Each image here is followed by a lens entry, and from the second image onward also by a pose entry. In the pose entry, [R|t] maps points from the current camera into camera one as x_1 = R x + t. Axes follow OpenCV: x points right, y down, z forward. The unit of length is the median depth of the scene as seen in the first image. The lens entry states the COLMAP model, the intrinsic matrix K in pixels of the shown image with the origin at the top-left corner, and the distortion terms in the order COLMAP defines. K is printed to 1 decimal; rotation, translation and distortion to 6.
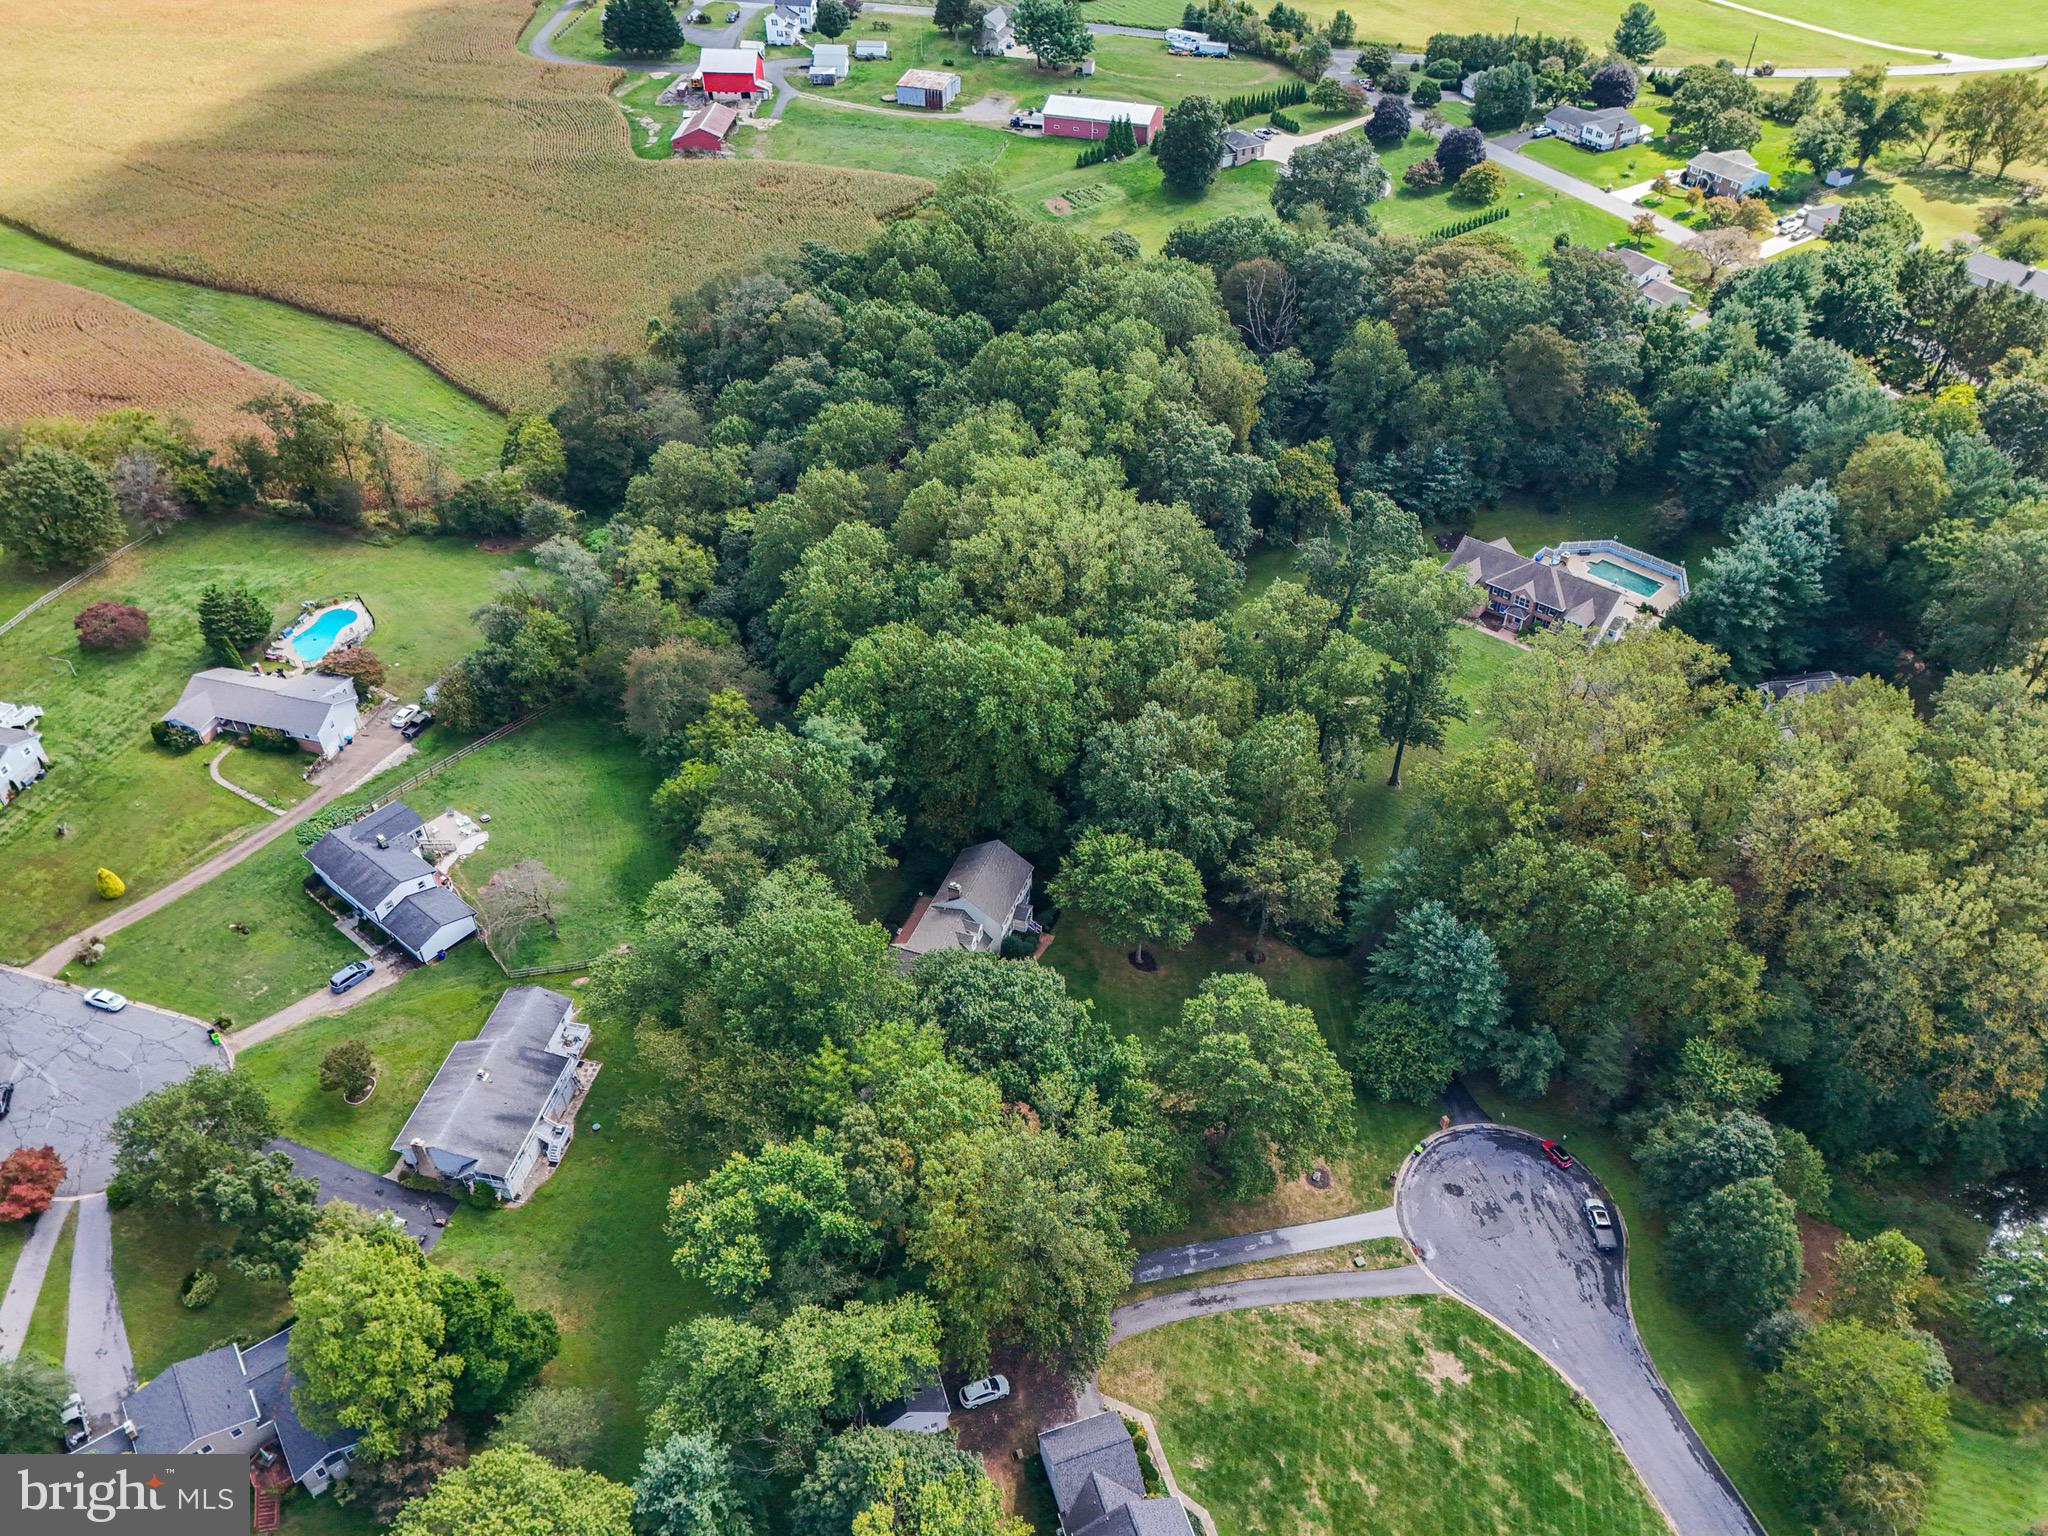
lens RADIAL K [[1517.1, 0, 1027.3], [0, 1517.1, 779.2], [0, 0, 1]] dist [0.078026, -0.070061]
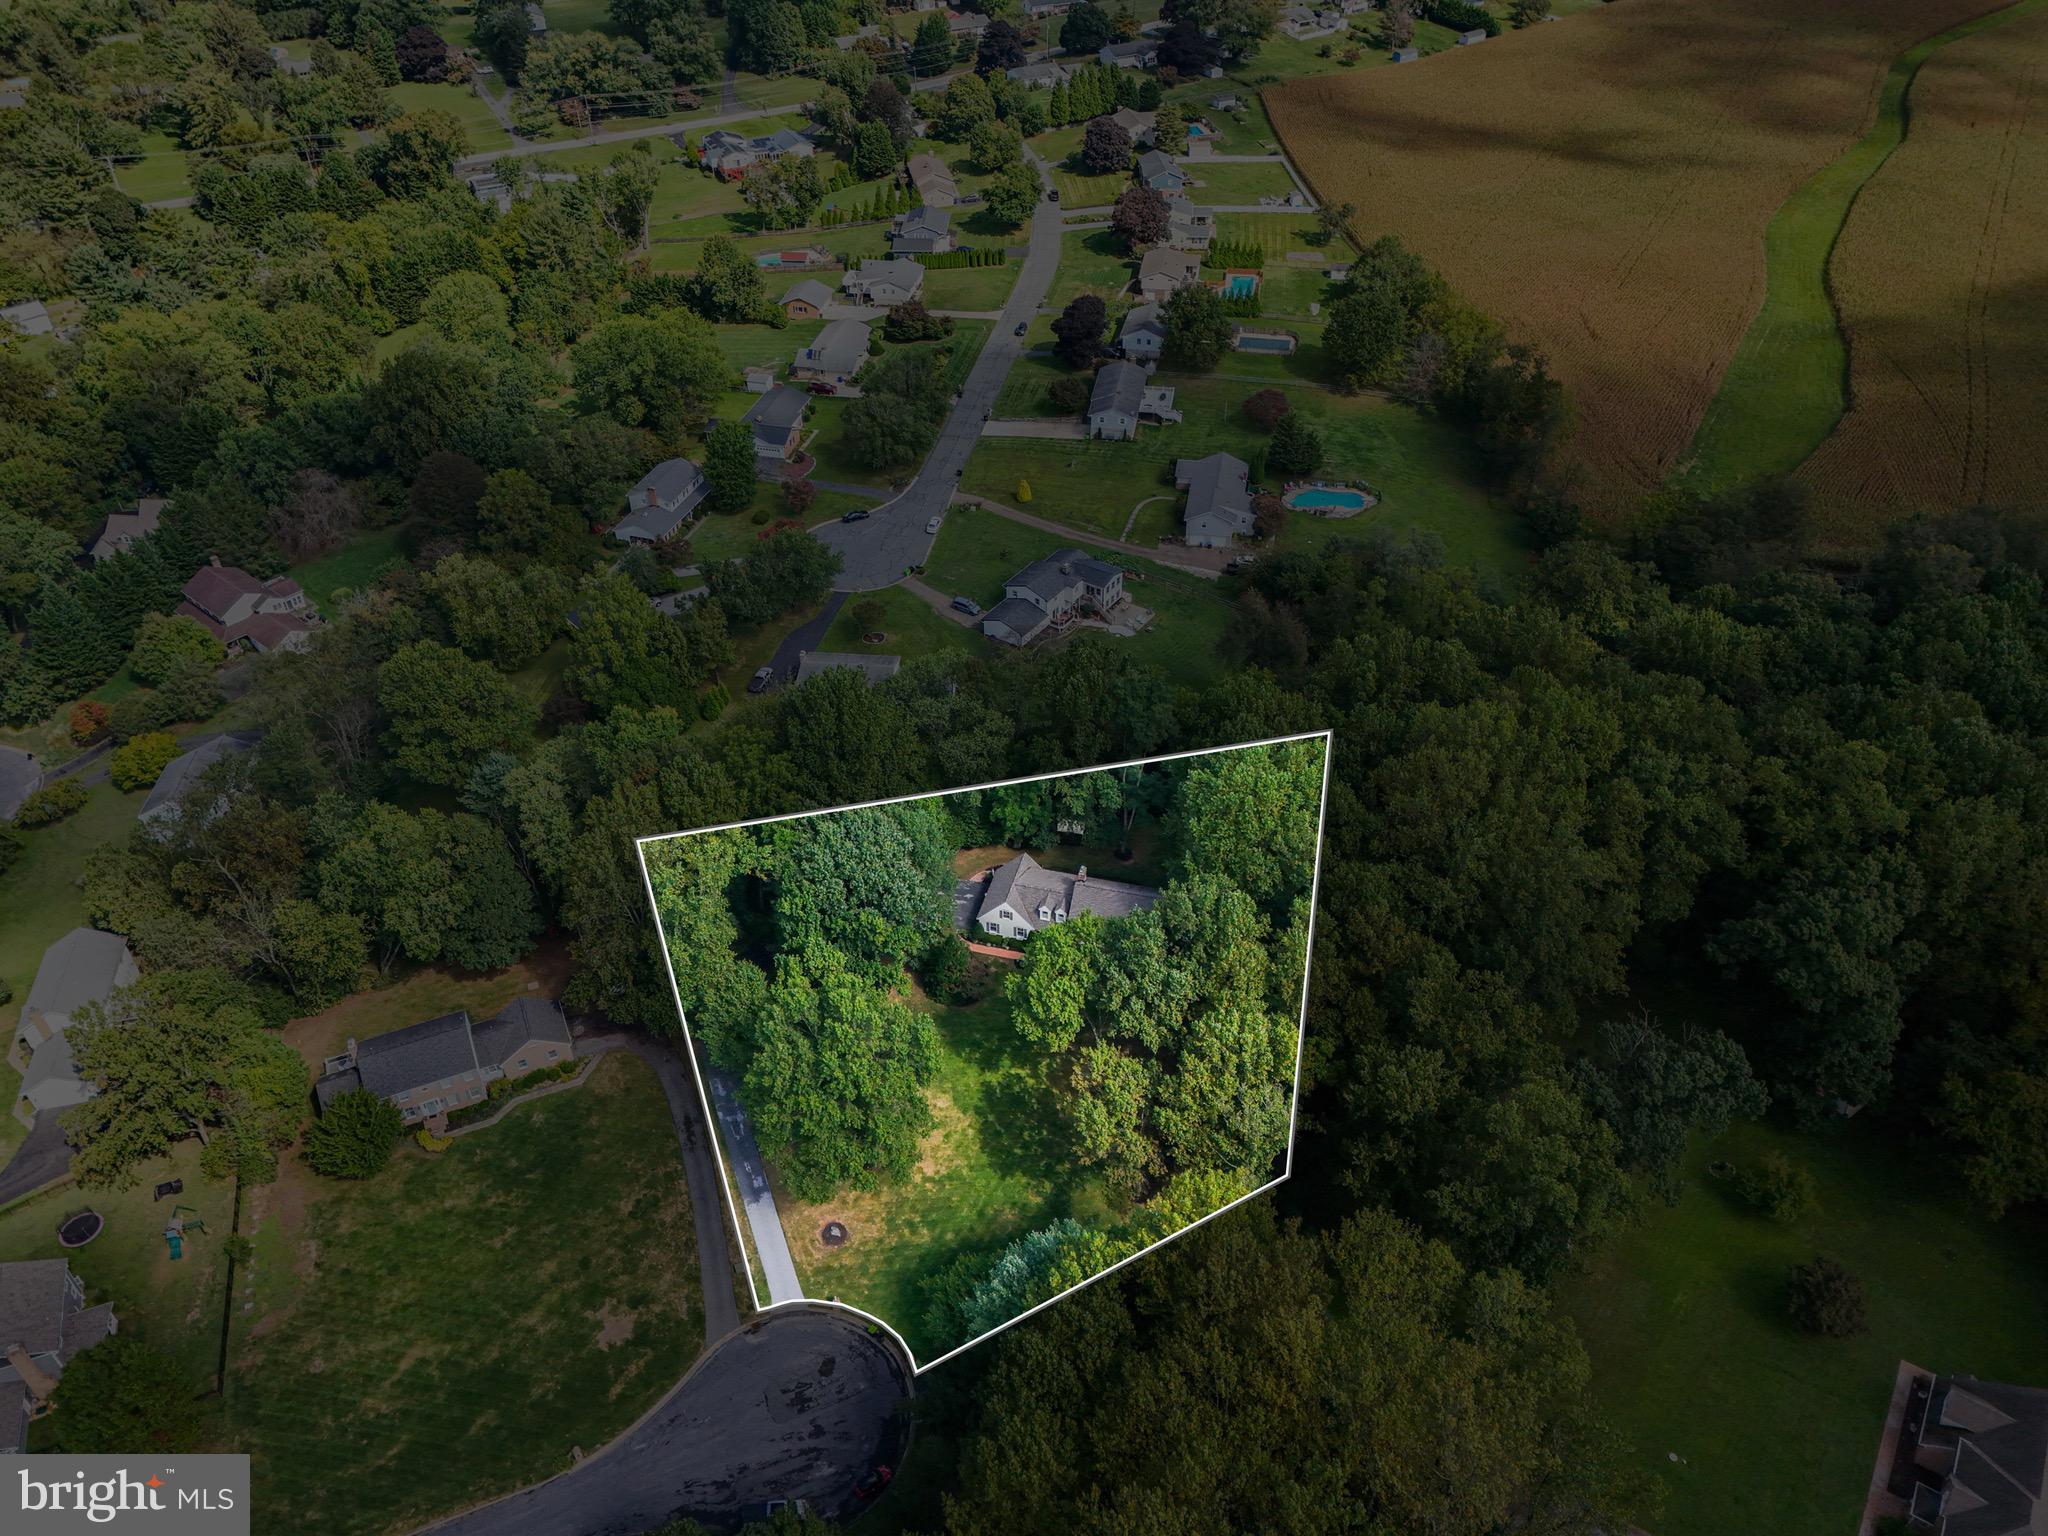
lens RADIAL K [[1517.1, 0, 1035.9], [0, 1517.1, 775.8], [0, 0, 1]] dist [0.078026, -0.070061]
pose [[0.102954, 0.626459, -0.772625, 0.721921], [-0.650497, 0.630032, 0.424162, -0.396909], [0.752499, 0.458921, 0.472374, 0.457086]]
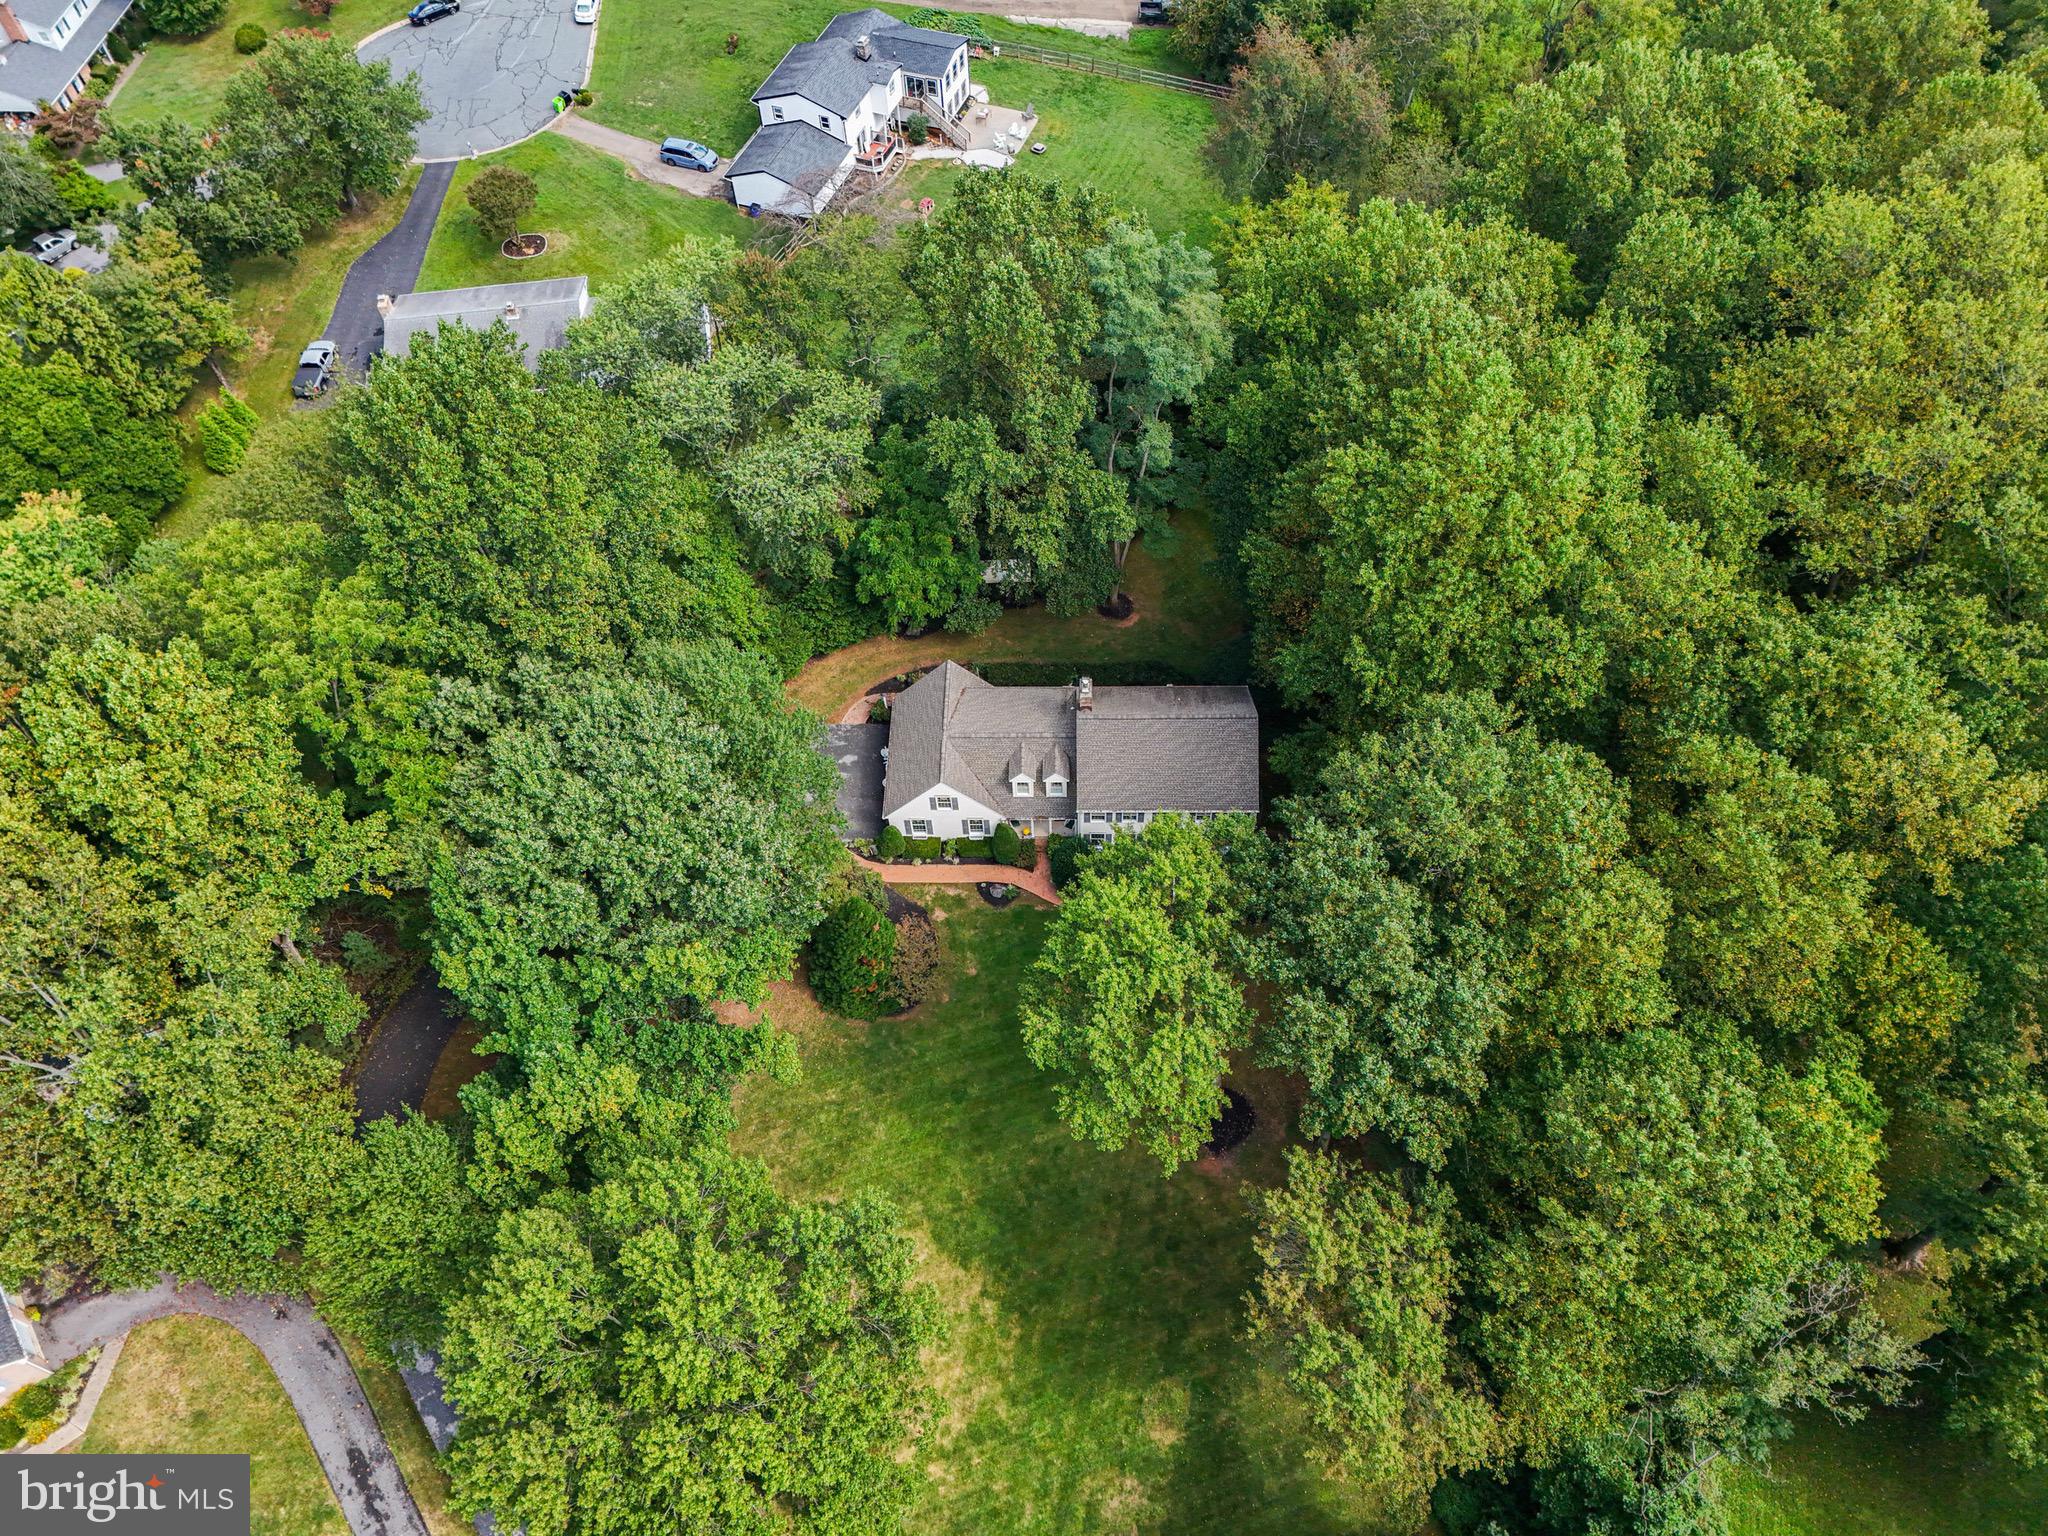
lens RADIAL K [[1517.1, 0, 1043.0], [0, 1517.1, 773.7], [0, 0, 1]] dist [0.078026, -0.070061]
pose [[0.337171, 0.763192, -0.551229, 0.246665], [-0.601603, 0.625036, 0.497397, -0.153311], [0.724147, 0.163914, 0.669883, 0.666597]]
